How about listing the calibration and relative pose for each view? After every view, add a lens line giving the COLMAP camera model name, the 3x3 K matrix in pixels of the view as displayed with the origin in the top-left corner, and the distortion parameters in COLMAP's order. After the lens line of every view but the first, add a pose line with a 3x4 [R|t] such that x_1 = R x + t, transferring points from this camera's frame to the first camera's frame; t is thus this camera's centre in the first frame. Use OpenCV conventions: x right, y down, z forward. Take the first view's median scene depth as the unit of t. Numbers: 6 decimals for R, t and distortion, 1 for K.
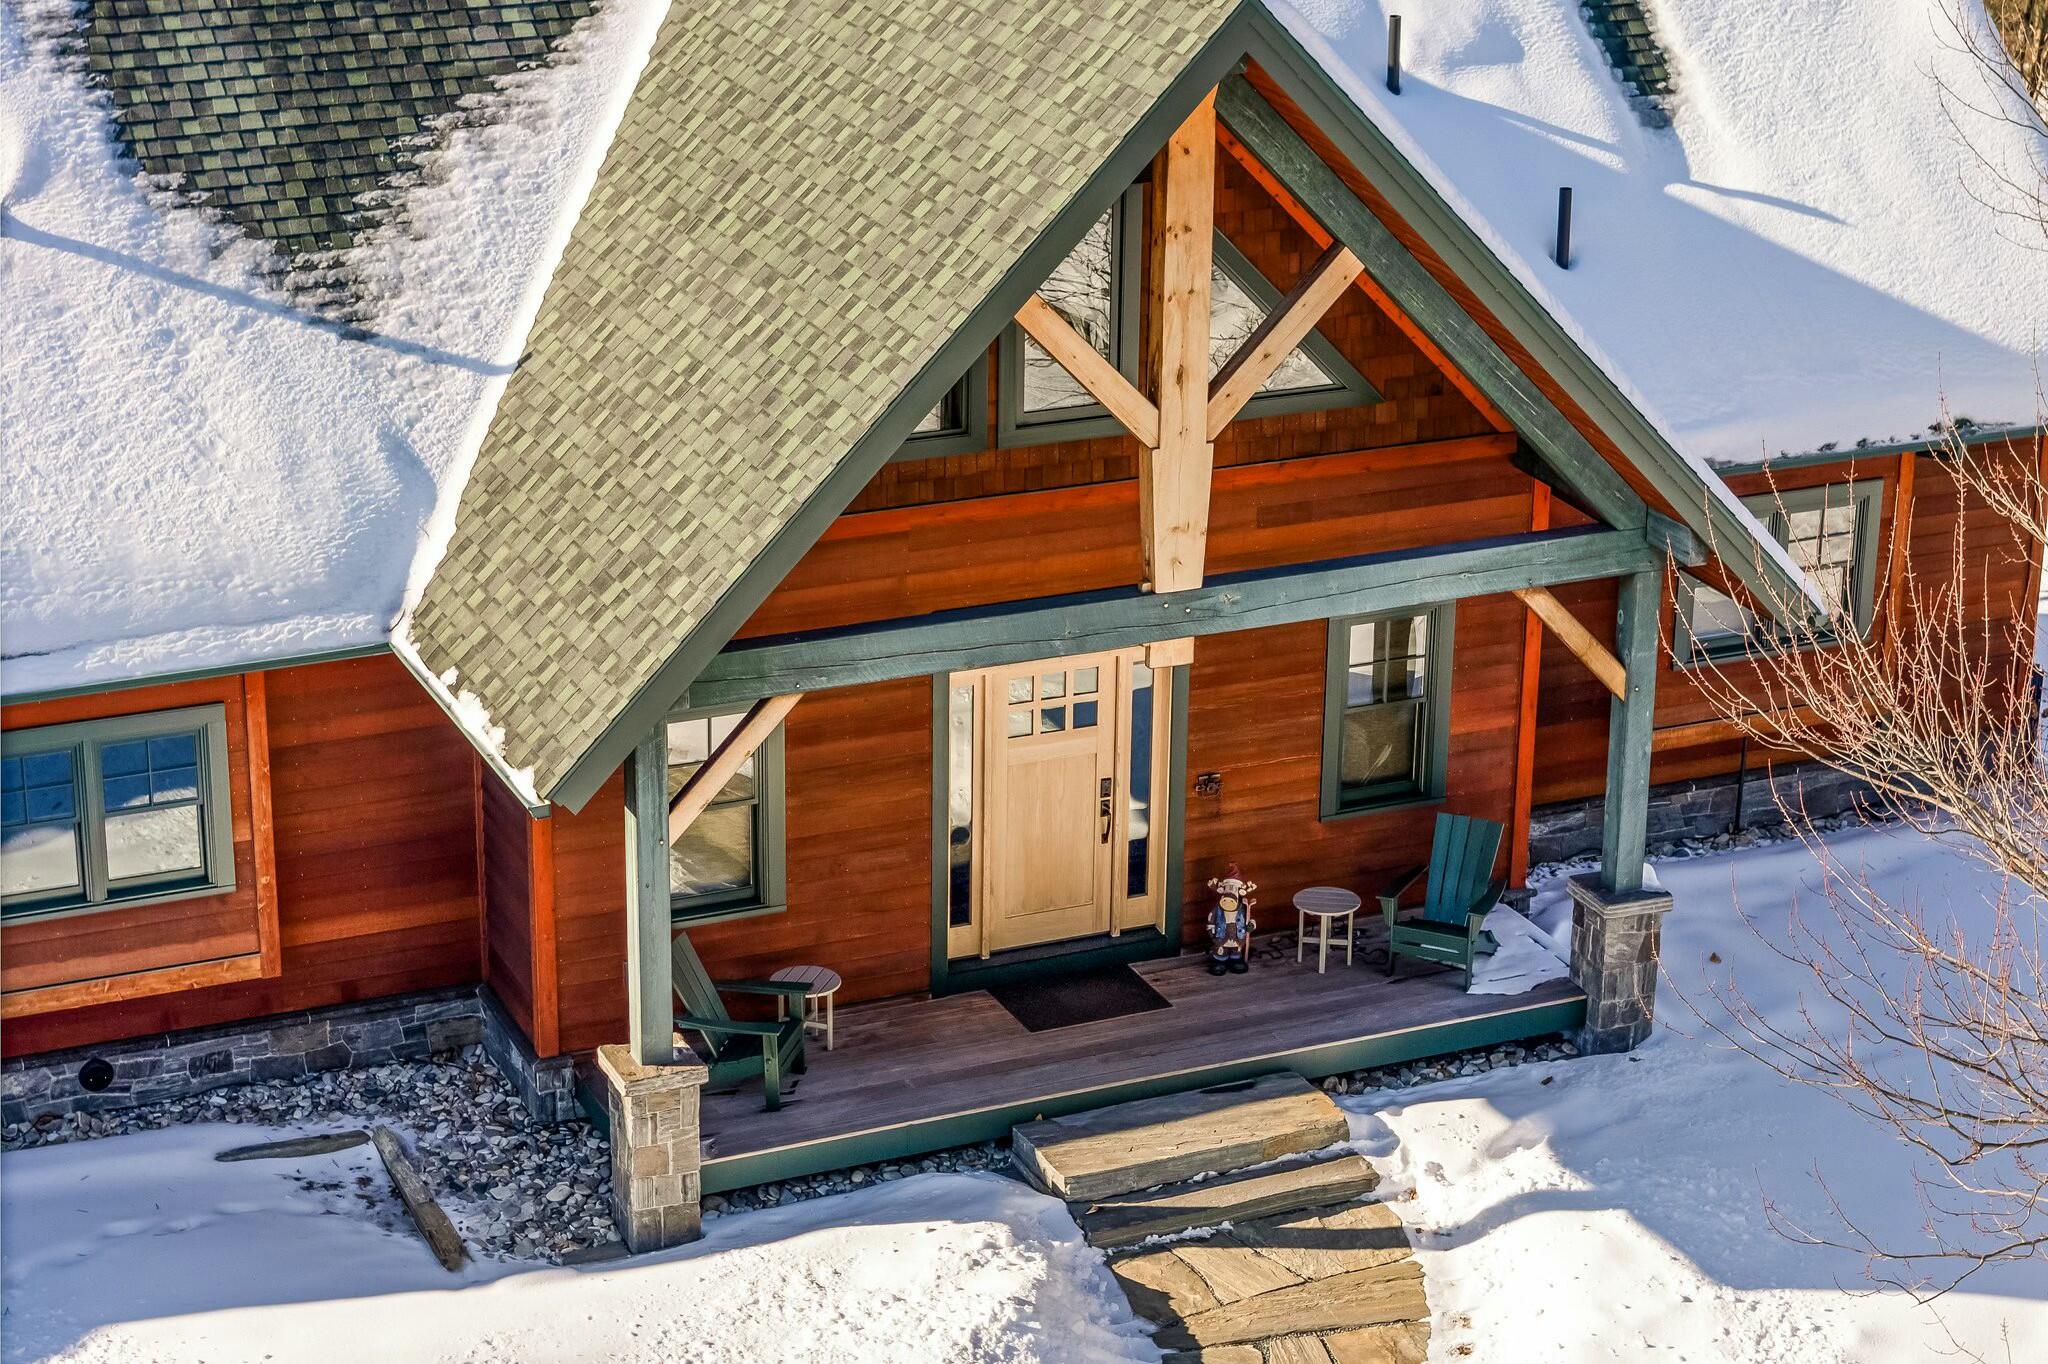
lens RADIAL K [[4083.6, 0, 1026.4], [0, 4083.6, 673.8], [0, 0, 1]] dist [-0.039480, 0.000000]
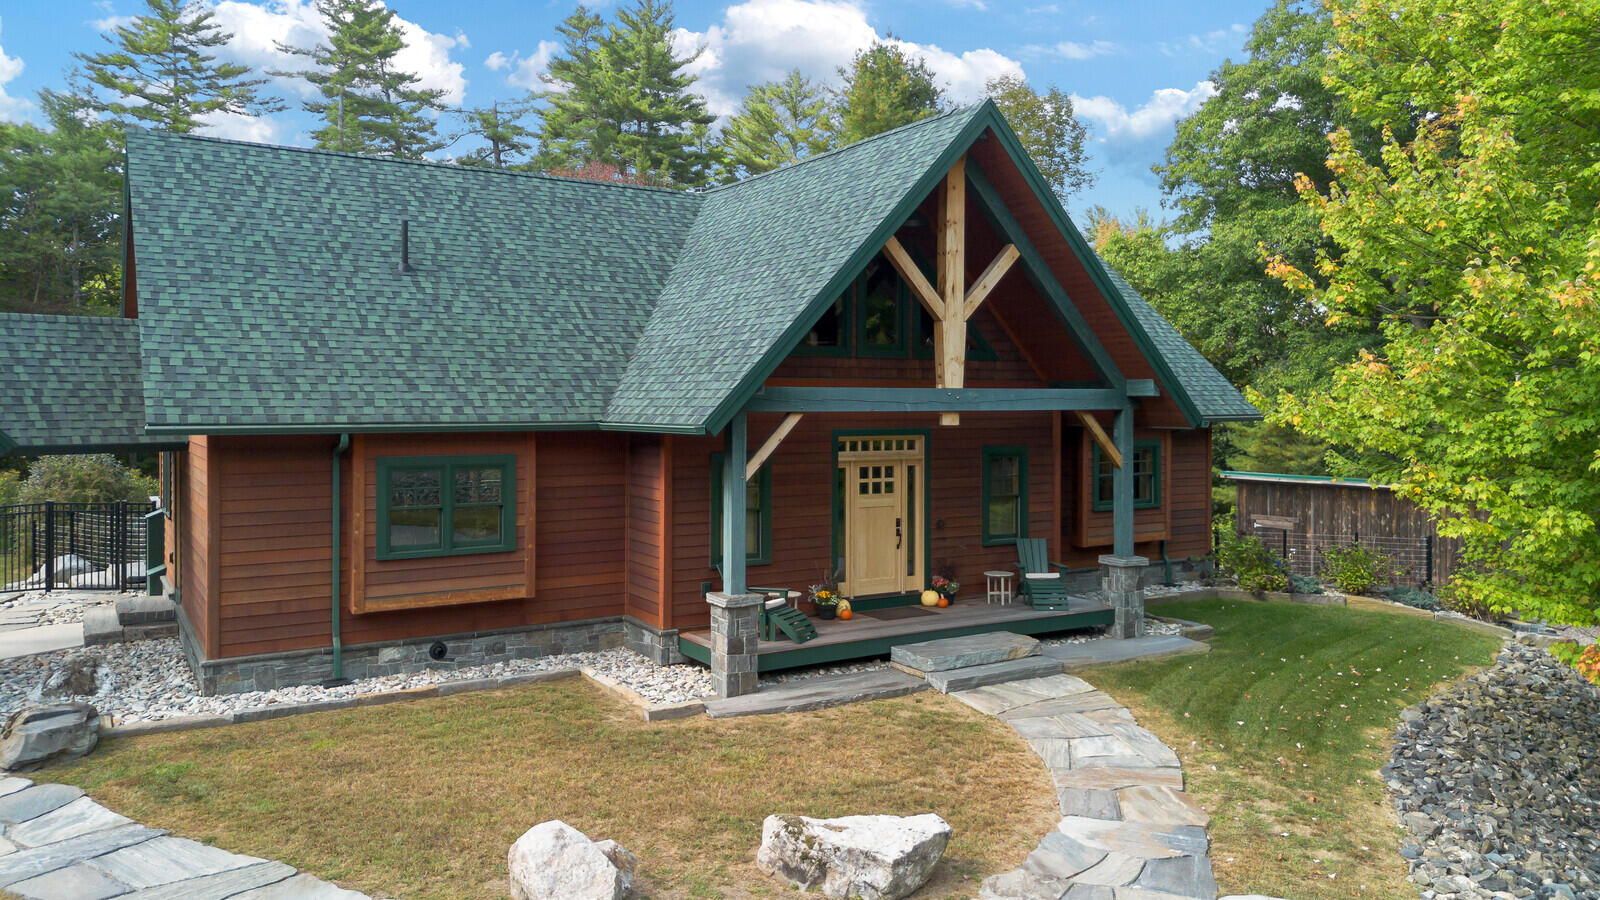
lens RADIAL K [[1155.3, 0, 825.7], [0, 1155.3, 405.2], [0, 0, 1]] dist [0.029480, -0.012952]
pose [[0.986282, -0.011086, 0.164699, -0.133781], [0.067848, 0.936792, -0.343246, 0.196301], [-0.150484, 0.349711, 0.924693, 0.401604]]
